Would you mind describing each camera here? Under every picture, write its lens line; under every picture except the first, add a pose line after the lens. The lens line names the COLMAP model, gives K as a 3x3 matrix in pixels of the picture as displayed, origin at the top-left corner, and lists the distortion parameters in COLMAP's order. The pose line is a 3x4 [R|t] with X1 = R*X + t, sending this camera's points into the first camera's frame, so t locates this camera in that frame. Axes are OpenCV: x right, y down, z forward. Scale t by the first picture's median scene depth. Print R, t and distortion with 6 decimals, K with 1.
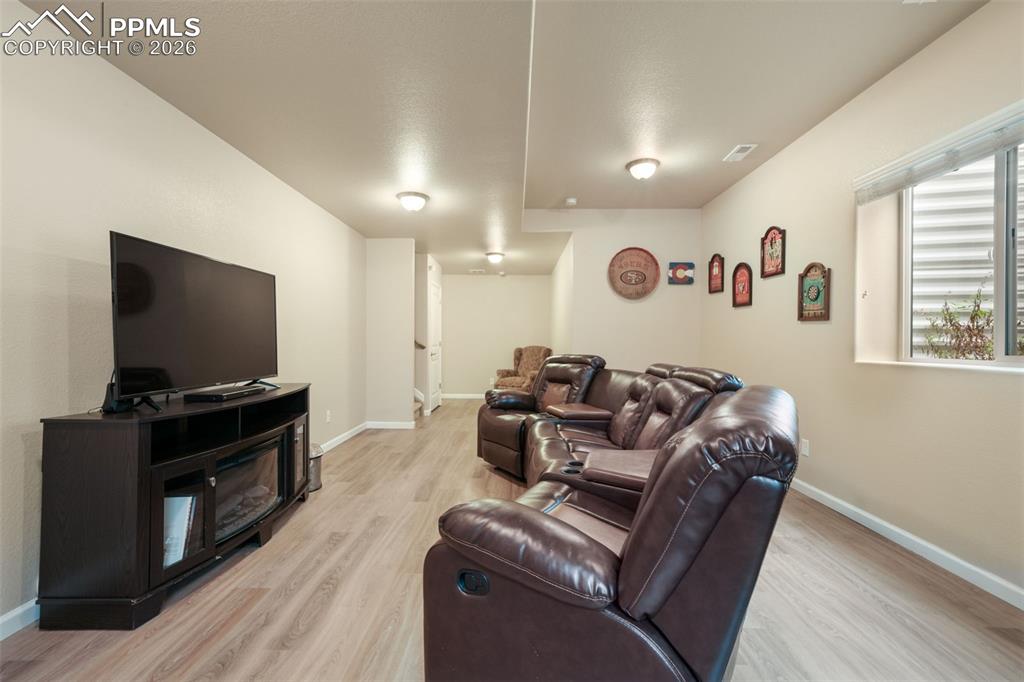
lens RADIAL K [[424.8, 0, 510.8], [0, 424.8, 342.3], [0, 0, 1]] dist [-0.003235, 0.001784]
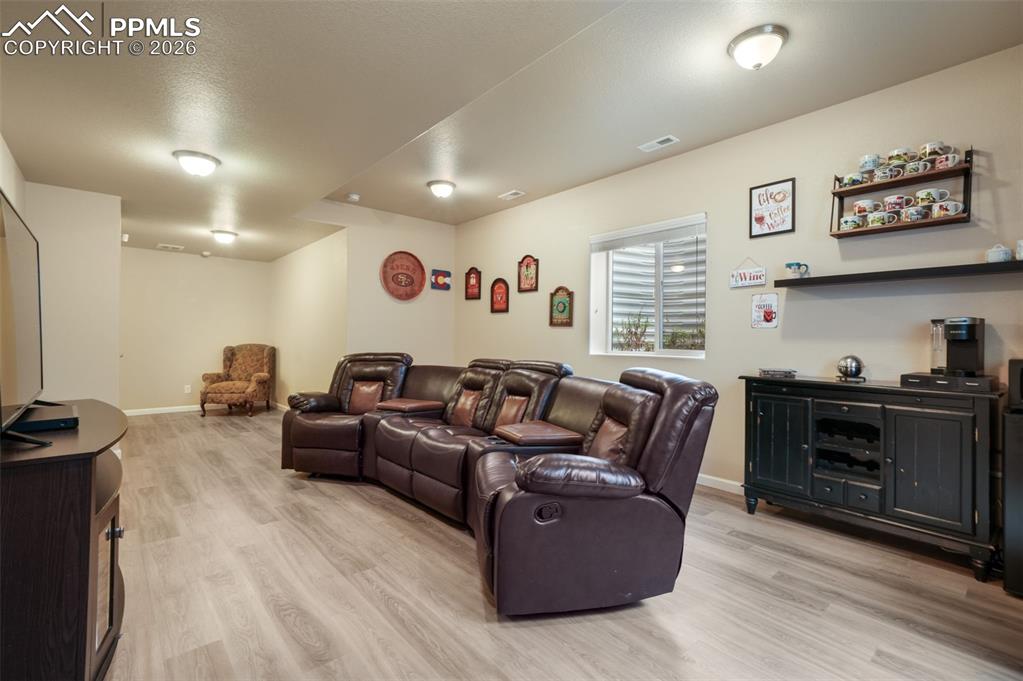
lens RADIAL K [[436.0, 0, 512.4], [0, 436.0, 338.4], [0, 0, 1]] dist [0.000406, 0.000531]
pose [[0.755124, 0.004467, 0.655567, -0.310018], [-0.003309, 0.999990, -0.003001, -0.004005], [-0.655574, 0.000097, 0.755131, -0.007778]]
